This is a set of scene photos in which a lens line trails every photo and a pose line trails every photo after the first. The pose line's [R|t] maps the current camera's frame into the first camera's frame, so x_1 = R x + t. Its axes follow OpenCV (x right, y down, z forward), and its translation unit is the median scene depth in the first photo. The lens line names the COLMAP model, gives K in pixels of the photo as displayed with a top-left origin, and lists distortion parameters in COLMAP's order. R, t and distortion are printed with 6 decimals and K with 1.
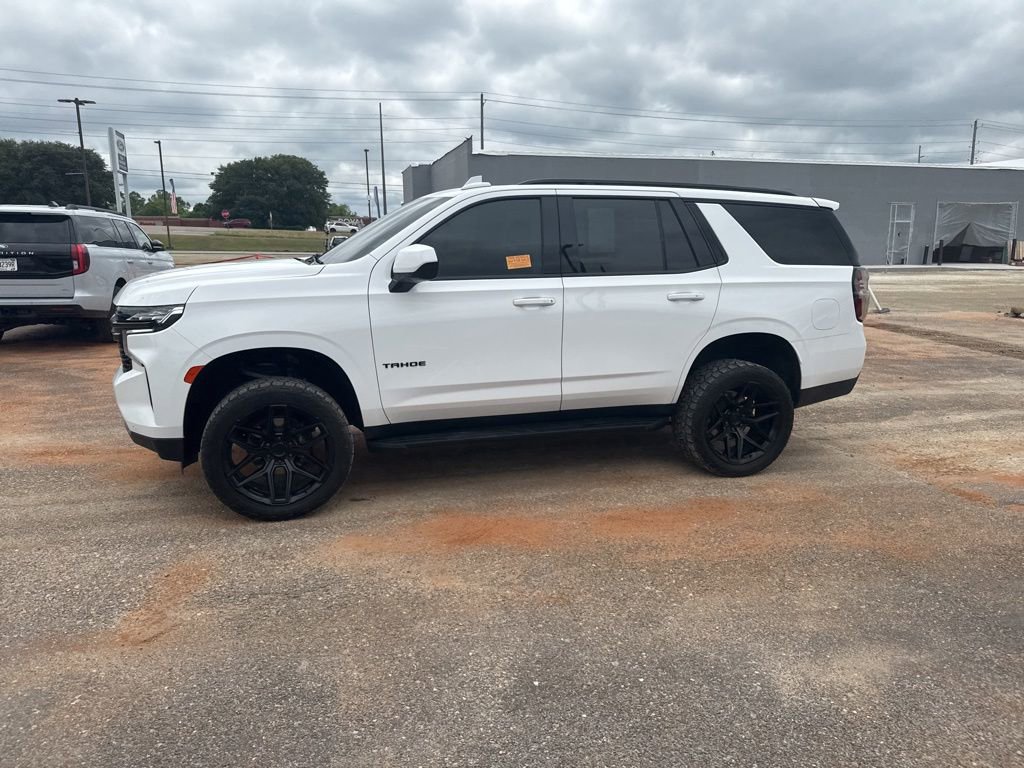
lens RADIAL K [[725.8, 0, 509.9], [0, 725.8, 392.3], [0, 0, 1]] dist [0.043671, -0.055285]
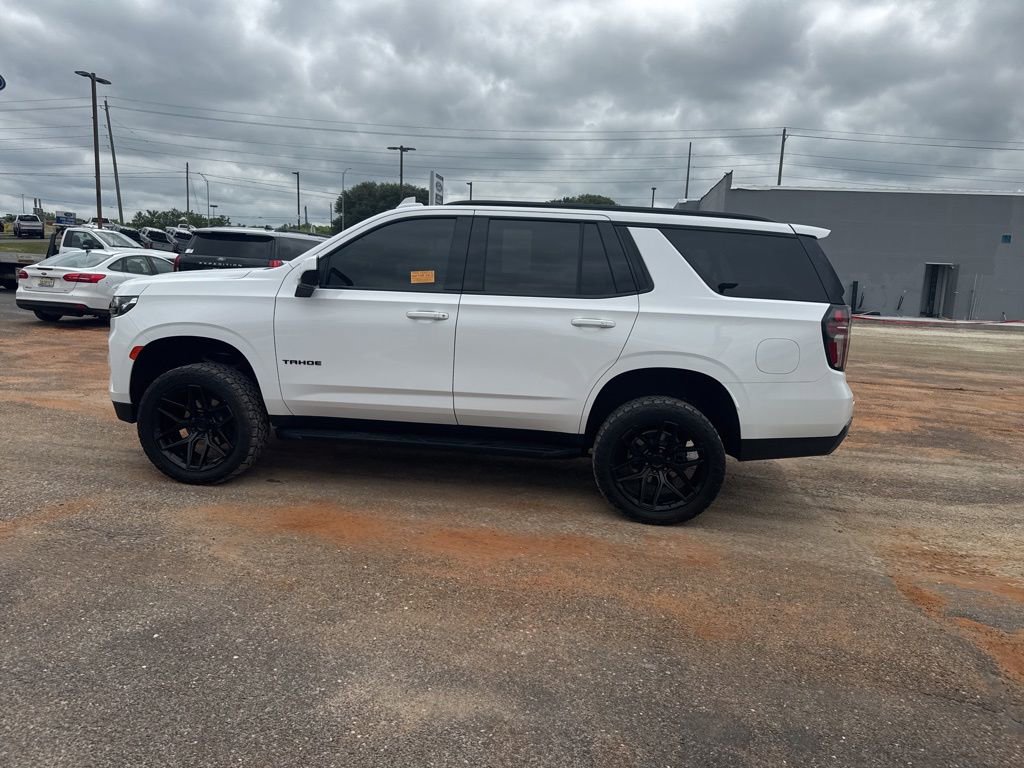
lens RADIAL K [[723.6, 0, 509.6], [0, 723.6, 394.0], [0, 0, 1]] dist [0.049512, -0.064198]
pose [[0.914992, 0.105226, -0.389509, 0.501245], [-0.123240, 0.992144, -0.021476, -0.004748], [0.384190, 0.067653, 0.920772, 0.088586]]
